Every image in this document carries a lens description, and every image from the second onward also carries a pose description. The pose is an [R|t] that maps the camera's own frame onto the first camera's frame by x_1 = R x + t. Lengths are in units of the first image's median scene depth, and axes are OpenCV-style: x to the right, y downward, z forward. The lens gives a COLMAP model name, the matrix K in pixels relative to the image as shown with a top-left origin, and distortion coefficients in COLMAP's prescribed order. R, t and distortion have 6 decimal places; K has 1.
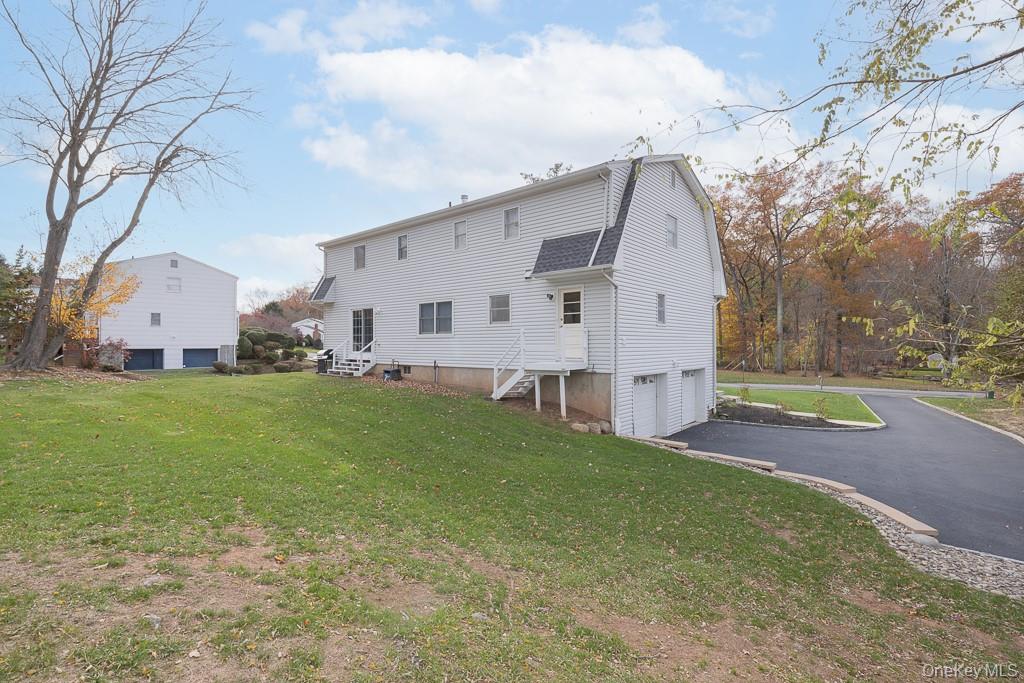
lens RADIAL K [[473.2, 0, 520.2], [0, 473.2, 340.4], [0, 0, 1]] dist [-0.004127, -0.000711]
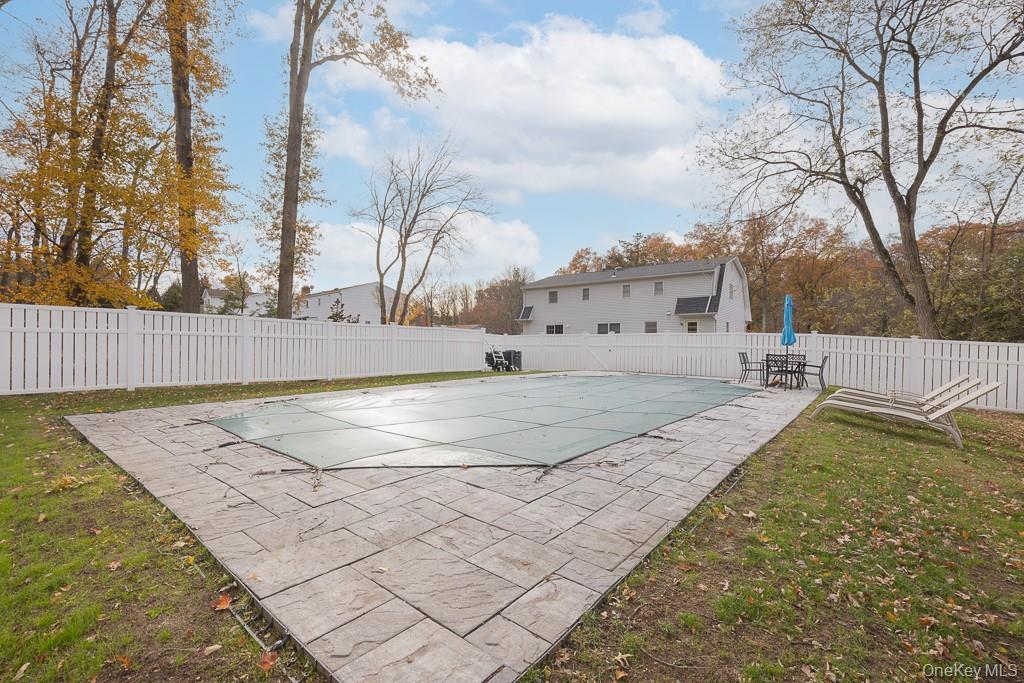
lens RADIAL K [[430.5, 0, 505.2], [0, 430.5, 339.6], [0, 0, 1]] dist [0.002144, 0.000372]
pose [[0.999858, 0.010555, -0.013107, -0.598087], [-0.010451, 0.999913, 0.008045, -0.021256], [0.013190, -0.007907, 0.999882, -0.845221]]
